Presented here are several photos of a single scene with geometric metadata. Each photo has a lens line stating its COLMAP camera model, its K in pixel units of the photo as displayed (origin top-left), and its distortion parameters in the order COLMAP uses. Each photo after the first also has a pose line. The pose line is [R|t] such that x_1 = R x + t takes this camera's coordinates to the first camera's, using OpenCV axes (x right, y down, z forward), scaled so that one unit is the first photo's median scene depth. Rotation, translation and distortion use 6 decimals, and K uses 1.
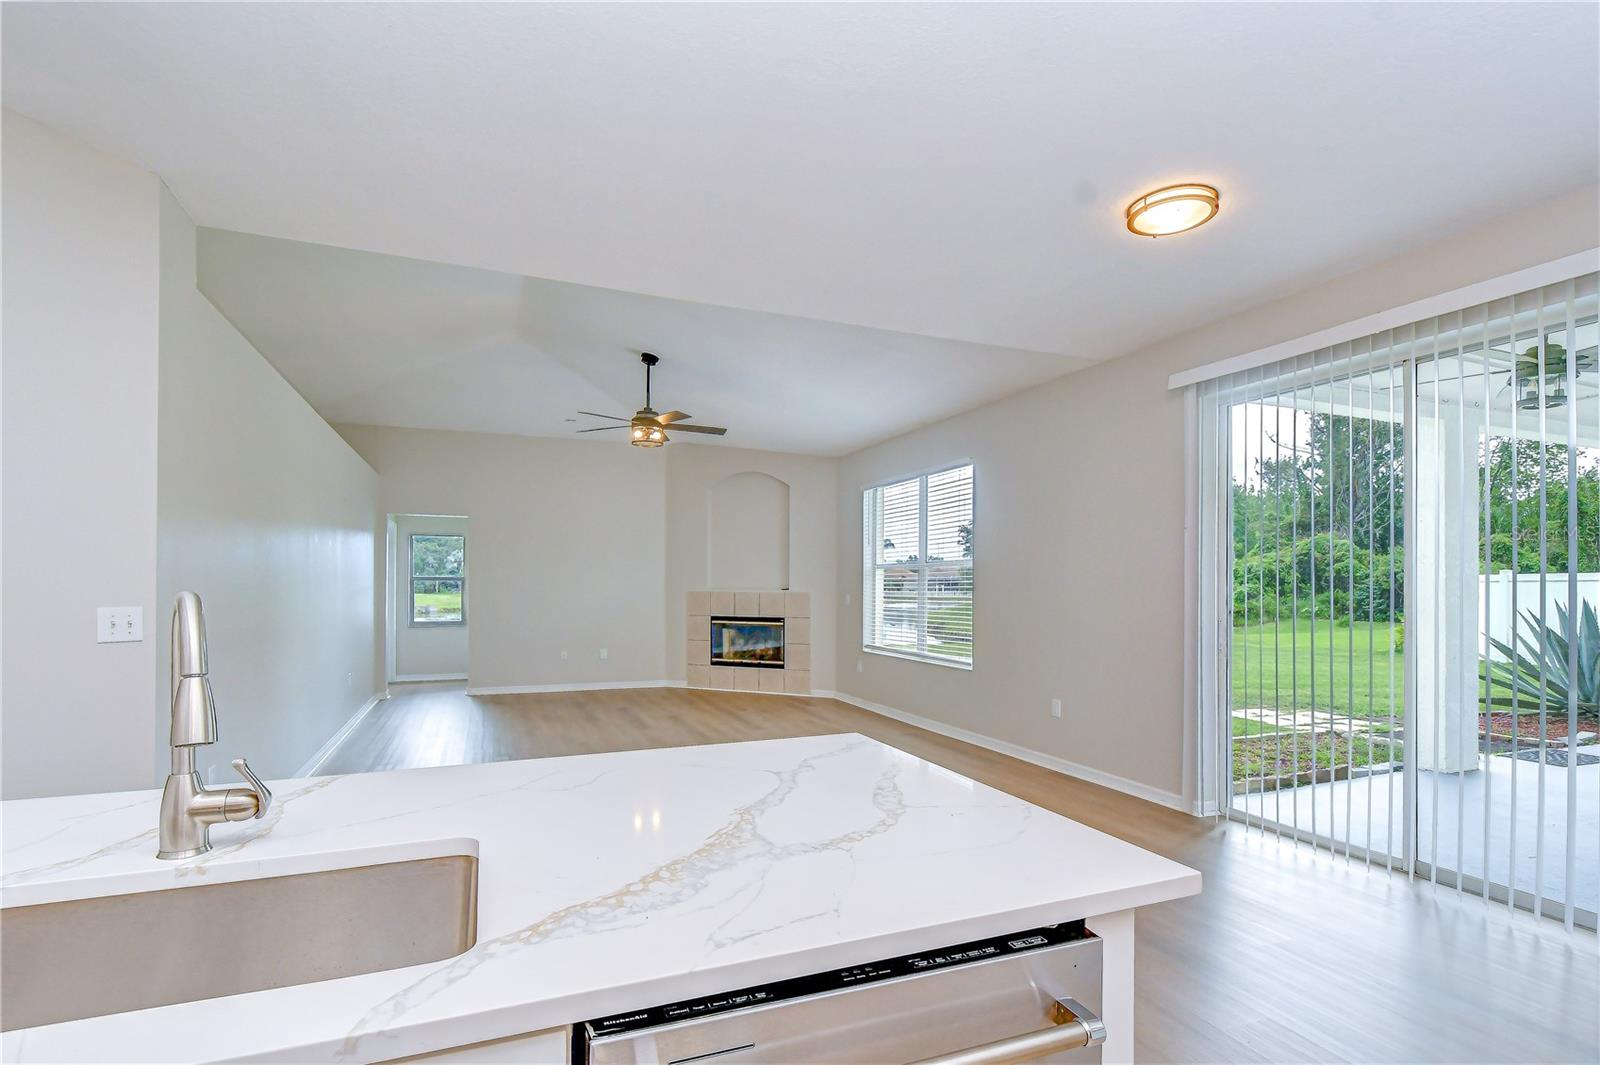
lens RADIAL K [[723.3, 0, 836.1], [0, 723.3, 581.6], [0, 0, 1]] dist [0.005395, -0.003681]
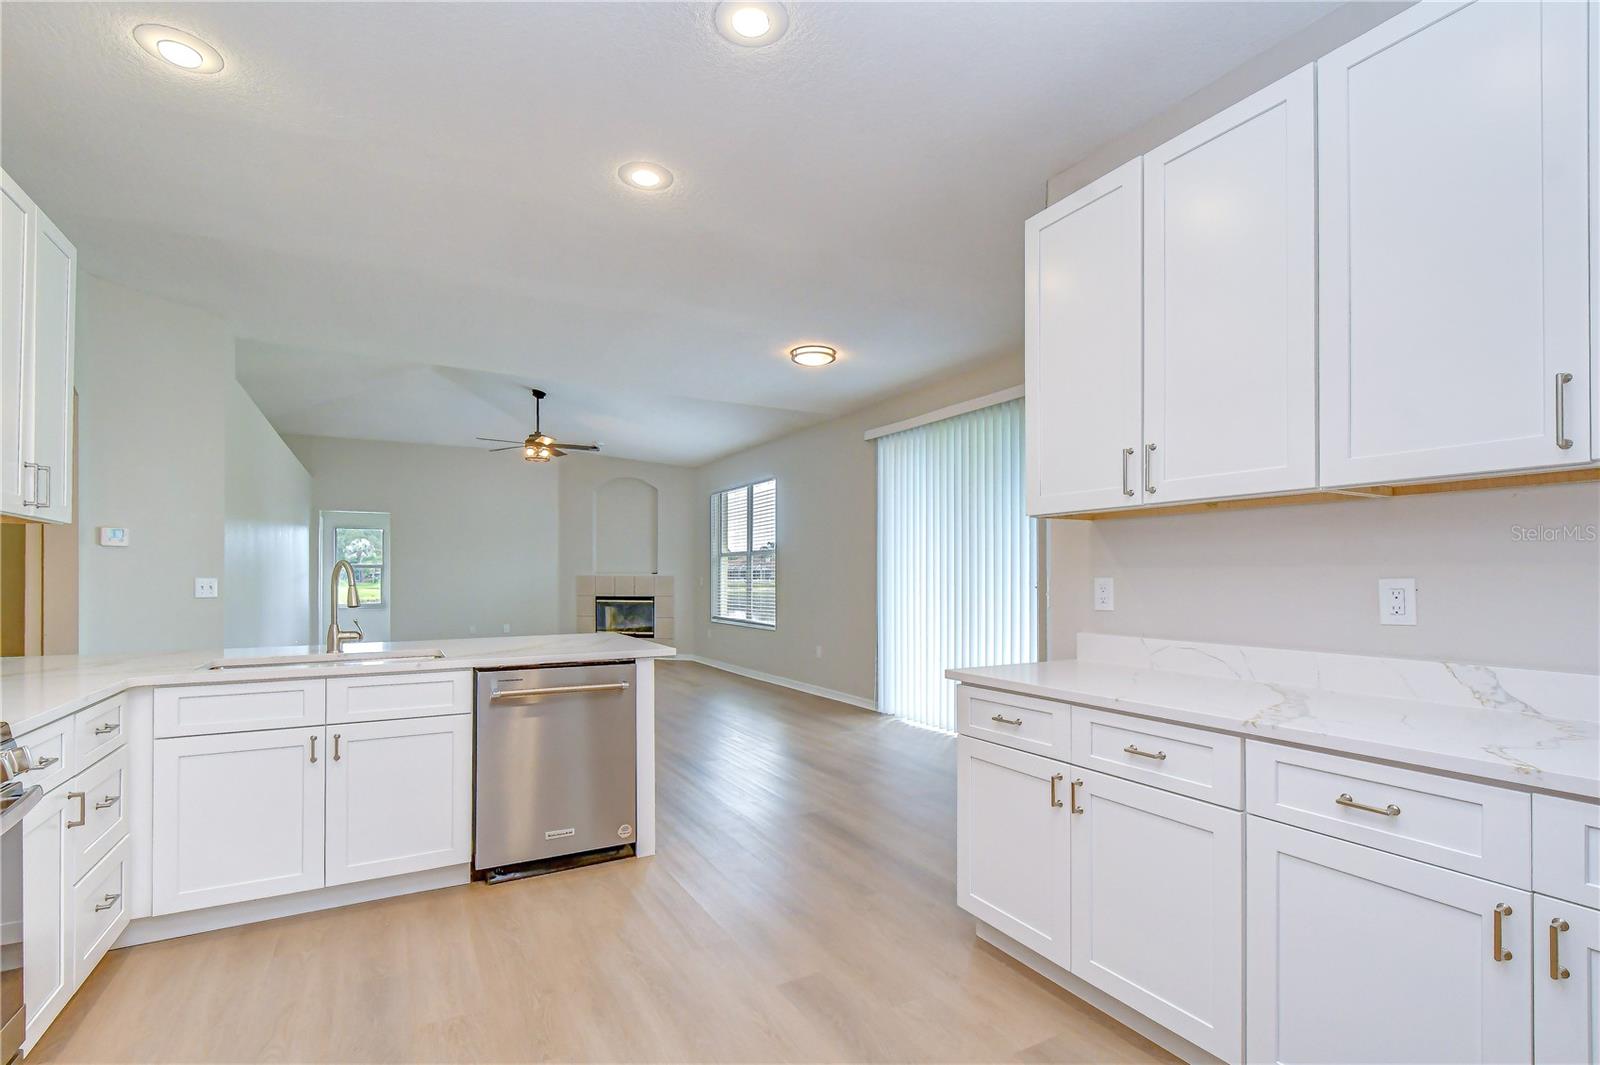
lens RADIAL K [[723.3, 0, 796.6], [0, 723.3, 559.7], [0, 0, 1]] dist [0.005395, -0.003681]
pose [[0.997941, -0.003345, 0.064058, 0.104475], [0.004369, 0.999865, -0.015865, 0.009129], [-0.063996, 0.016112, 0.997820, -0.279711]]
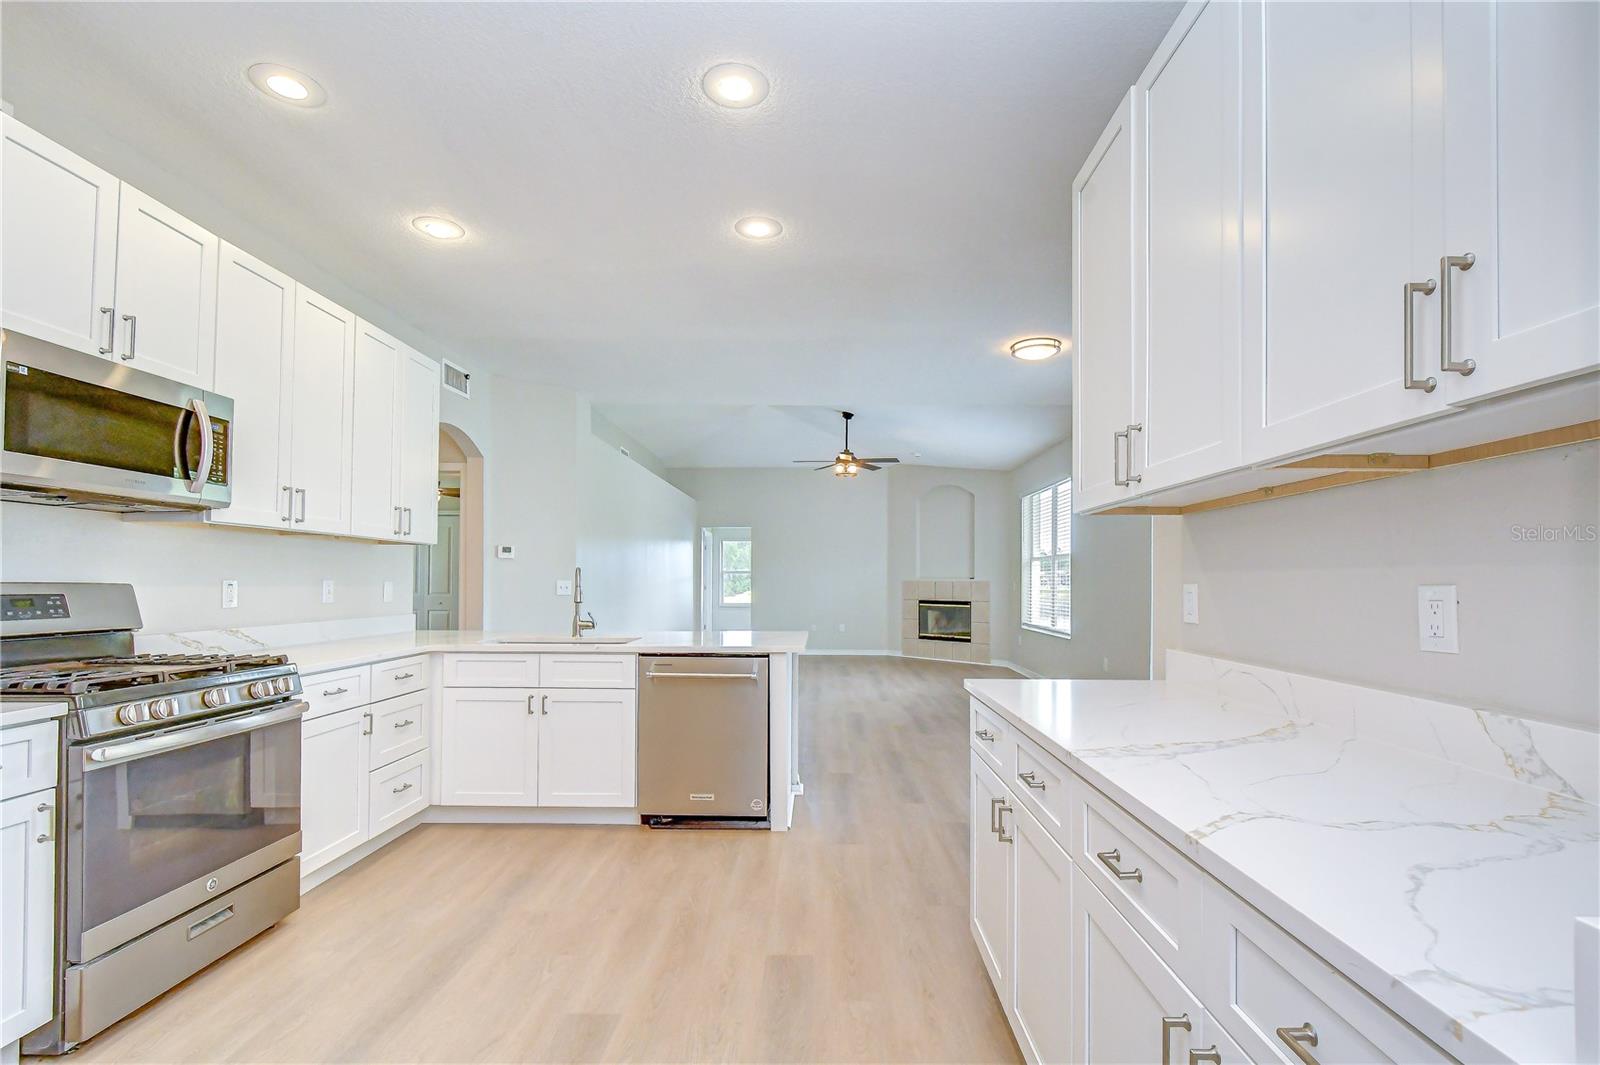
lens RADIAL K [[723.3, 0, 824.2], [0, 723.3, 565.9], [0, 0, 1]] dist [0.005395, -0.003681]
pose [[0.900197, -0.009815, -0.435373, 0.281751], [0.002769, 0.999855, -0.016817, 0.010481], [0.435475, 0.013933, 0.900093, -0.263630]]
